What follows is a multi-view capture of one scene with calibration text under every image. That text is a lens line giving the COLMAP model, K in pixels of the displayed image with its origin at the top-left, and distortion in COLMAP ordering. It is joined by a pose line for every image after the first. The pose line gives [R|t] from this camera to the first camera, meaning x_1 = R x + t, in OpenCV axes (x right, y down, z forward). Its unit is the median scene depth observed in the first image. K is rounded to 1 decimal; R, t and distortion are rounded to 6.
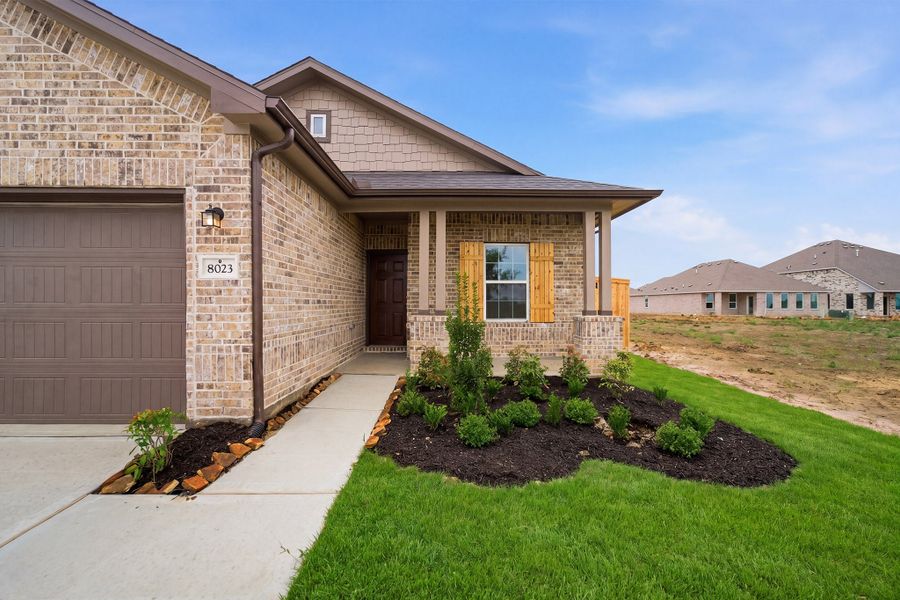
lens RADIAL K [[386.3, 0, 450.0], [0, 386.3, 300.0], [0, 0, 1]] dist [-0.038792, 0.019836]
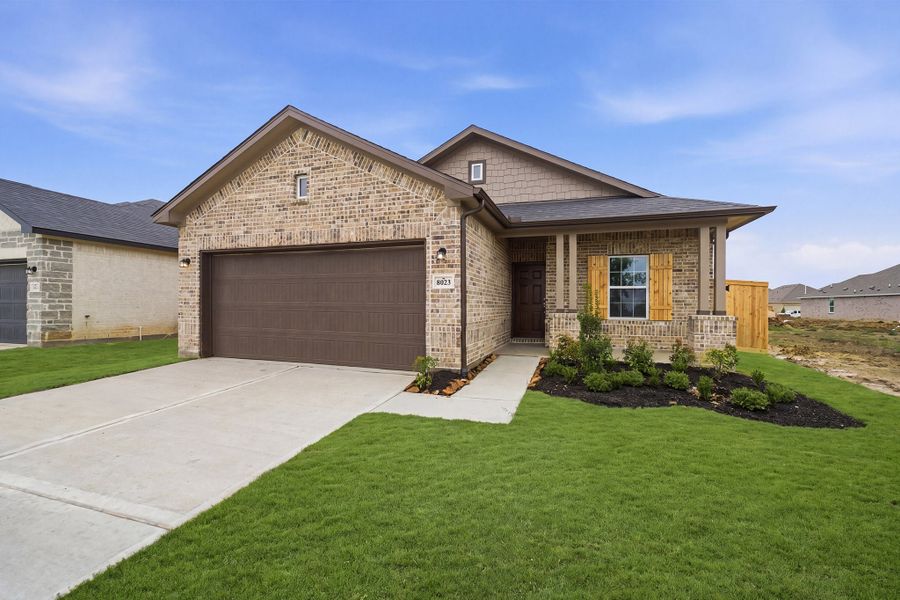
lens RADIAL K [[386.3, 0, 450.0], [0, 386.3, 300.0], [0, 0, 1]] dist [-0.038792, 0.019836]
pose [[0.948336, 0.002028, -0.317261, -0.005733], [-0.003878, 0.999979, -0.005202, 0.003226], [0.317244, 0.006163, 0.948324, -0.438410]]
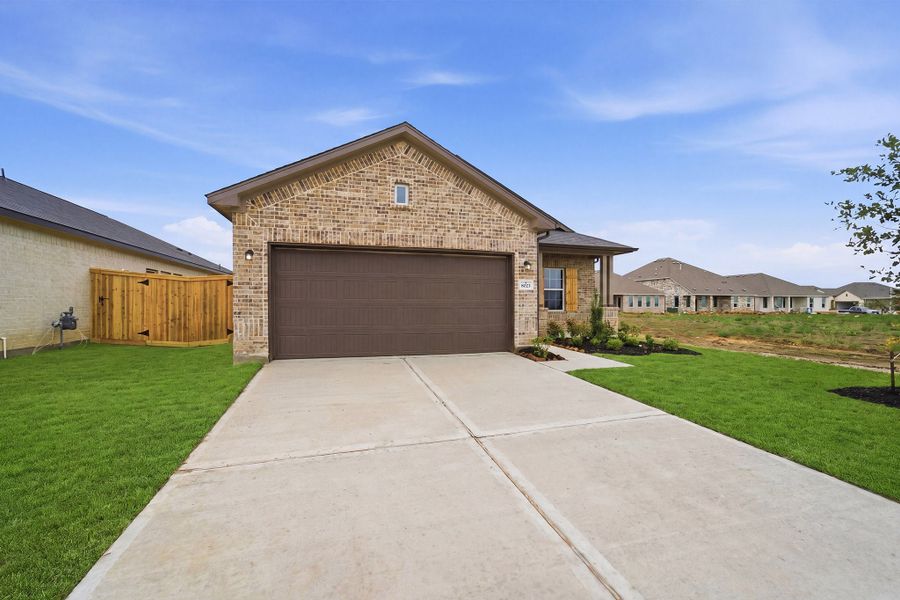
lens RADIAL K [[386.3, 0, 450.0], [0, 386.3, 300.0], [0, 0, 1]] dist [-0.038792, 0.019836]
pose [[0.956636, 0.002103, 0.291278, -1.141785], [-0.001521, 0.999996, -0.002225, 0.011465], [-0.291282, 0.001685, 0.956636, -0.794157]]
